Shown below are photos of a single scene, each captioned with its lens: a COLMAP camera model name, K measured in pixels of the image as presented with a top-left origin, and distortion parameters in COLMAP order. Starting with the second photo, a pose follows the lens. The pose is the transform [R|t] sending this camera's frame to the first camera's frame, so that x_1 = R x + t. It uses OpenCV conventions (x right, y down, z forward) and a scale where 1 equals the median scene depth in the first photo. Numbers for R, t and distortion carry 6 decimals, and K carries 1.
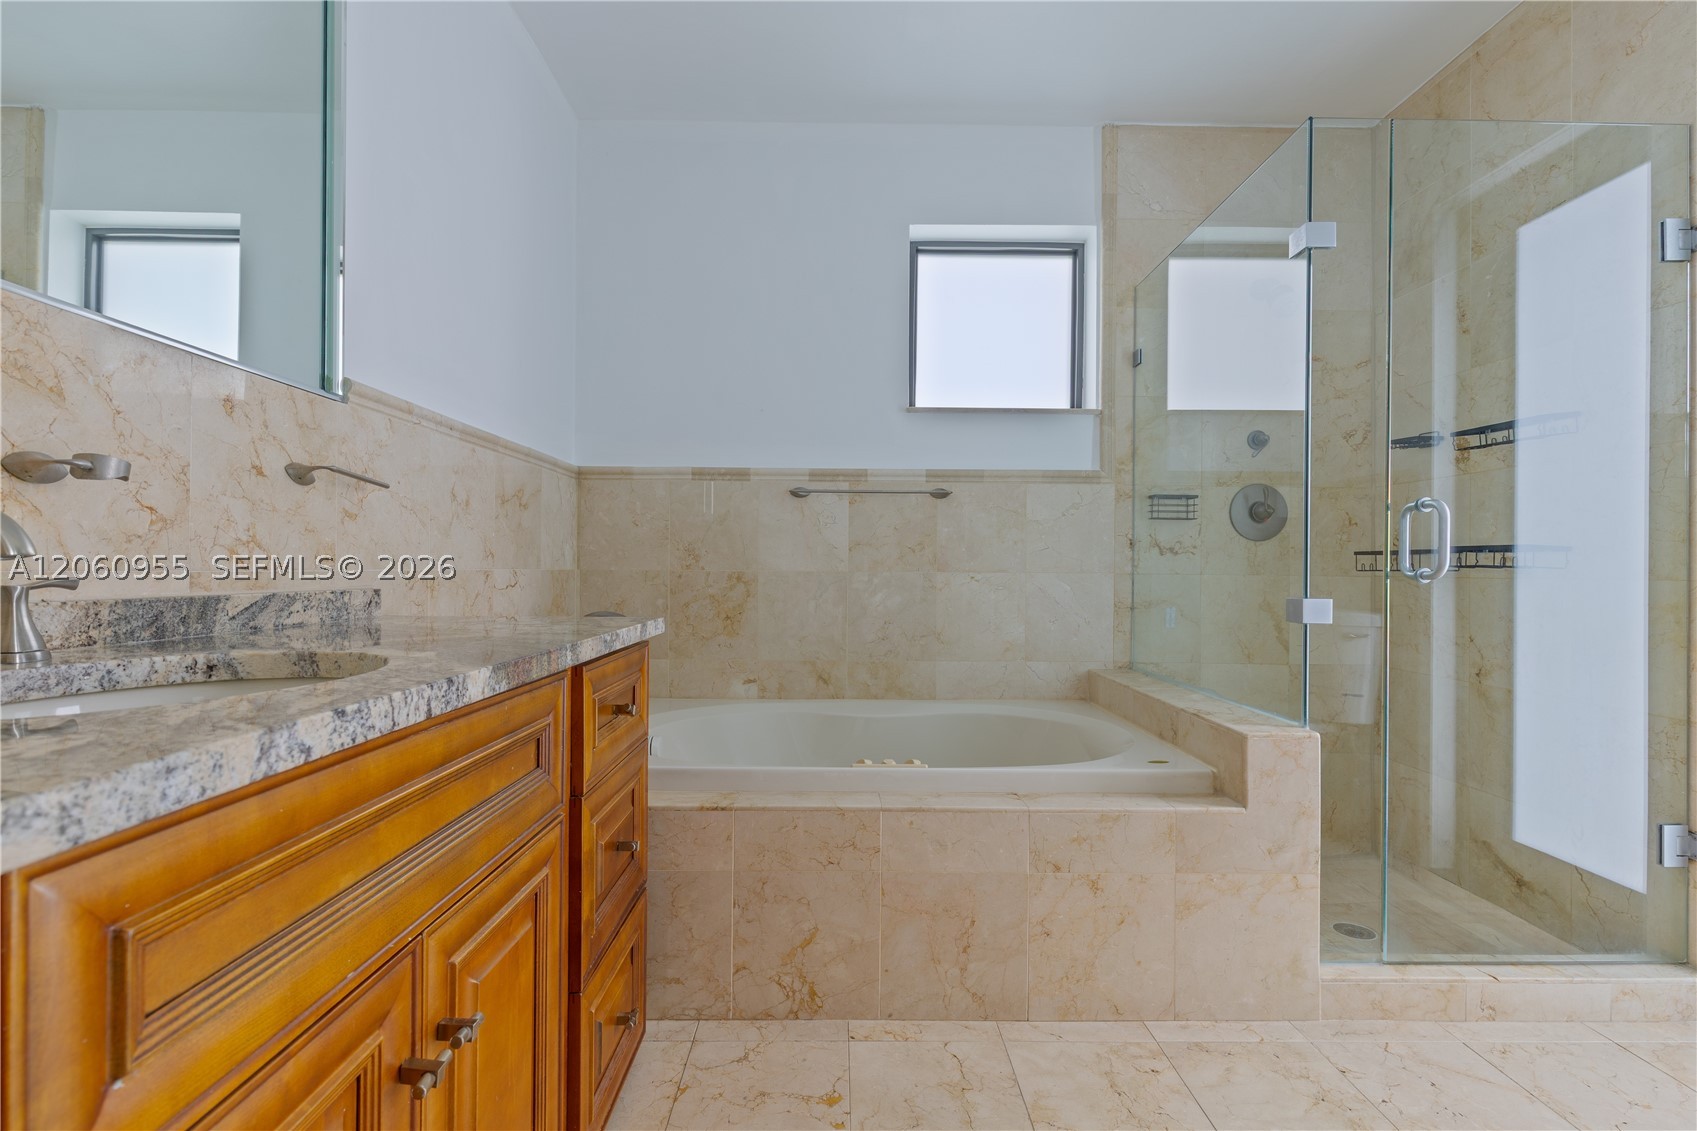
lens RADIAL K [[772.5, 0, 846.4], [0, 772.5, 571.1], [0, 0, 1]] dist [-0.000562, 0.000081]
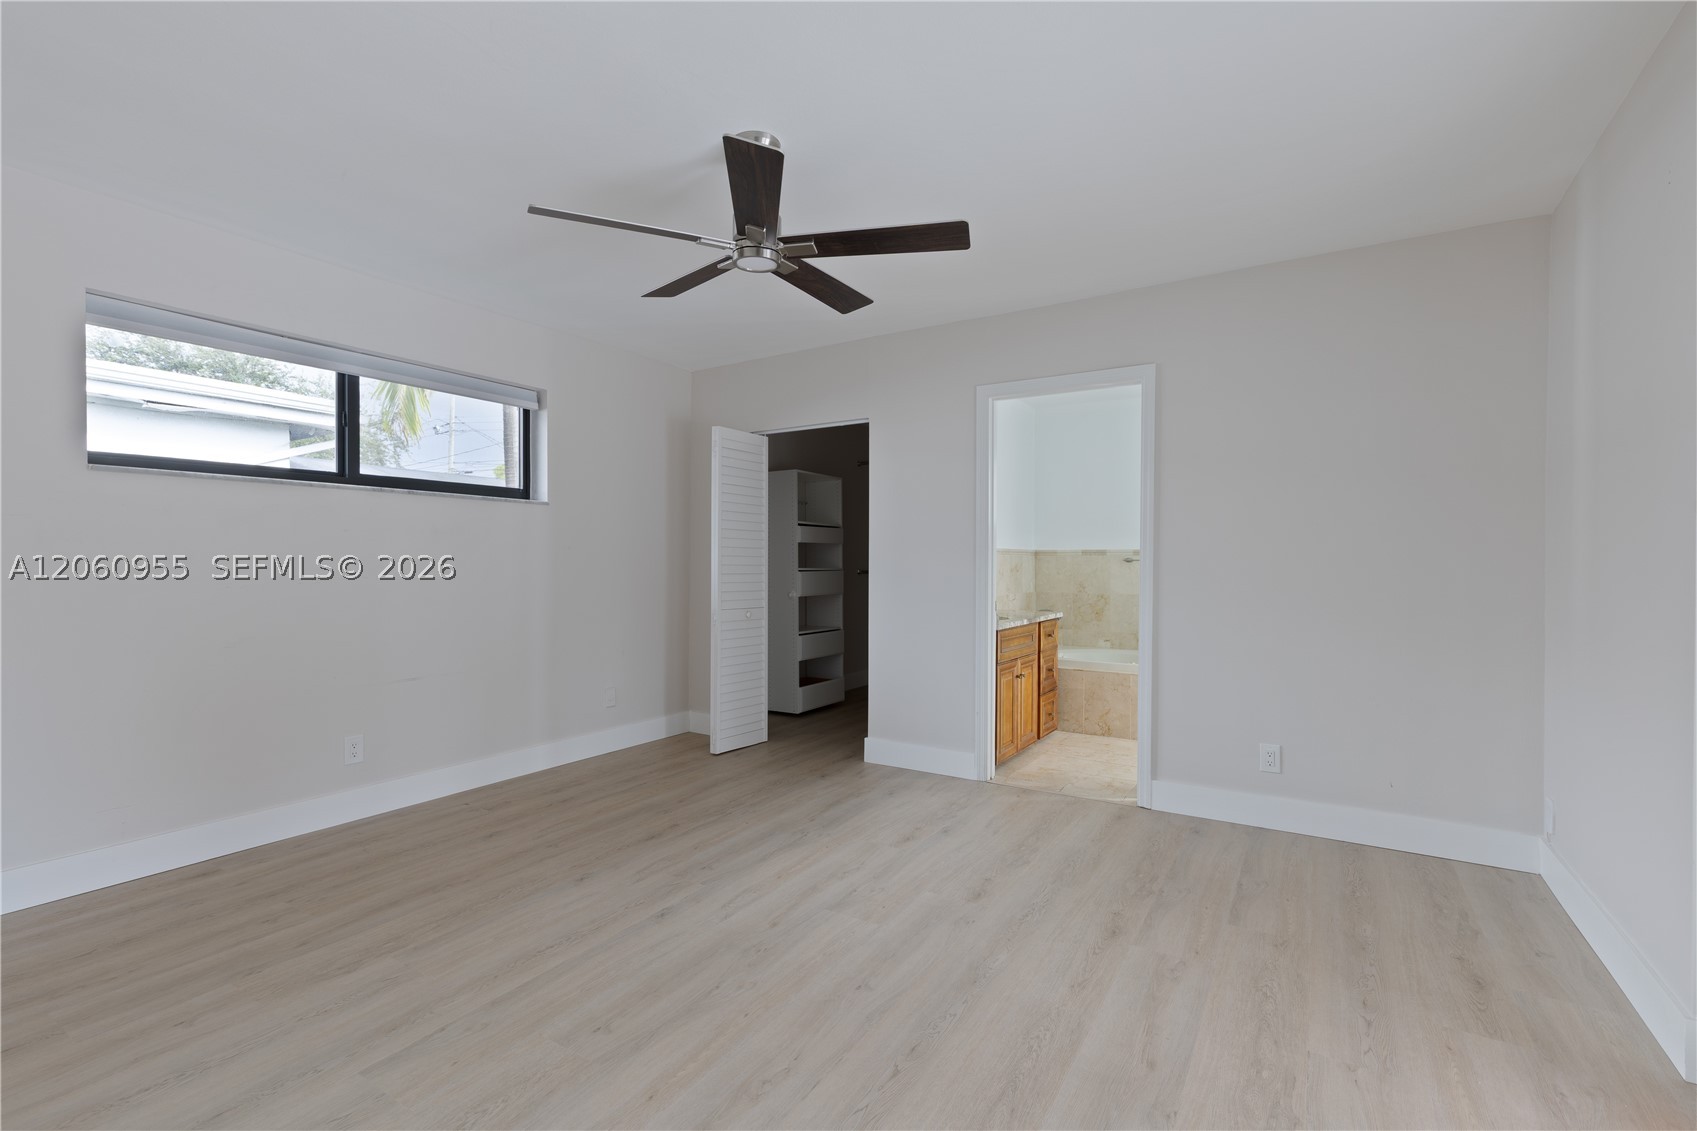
lens RADIAL K [[772.5, 0, 847.3], [0, 772.5, 570.2], [0, 0, 1]] dist [-0.000562, 0.000081]
pose [[0.849812, -0.000586, -0.527085, 0.573930], [0.002941, 0.999989, 0.003631, -0.106521], [0.527077, -0.004636, 0.849805, -1.830091]]
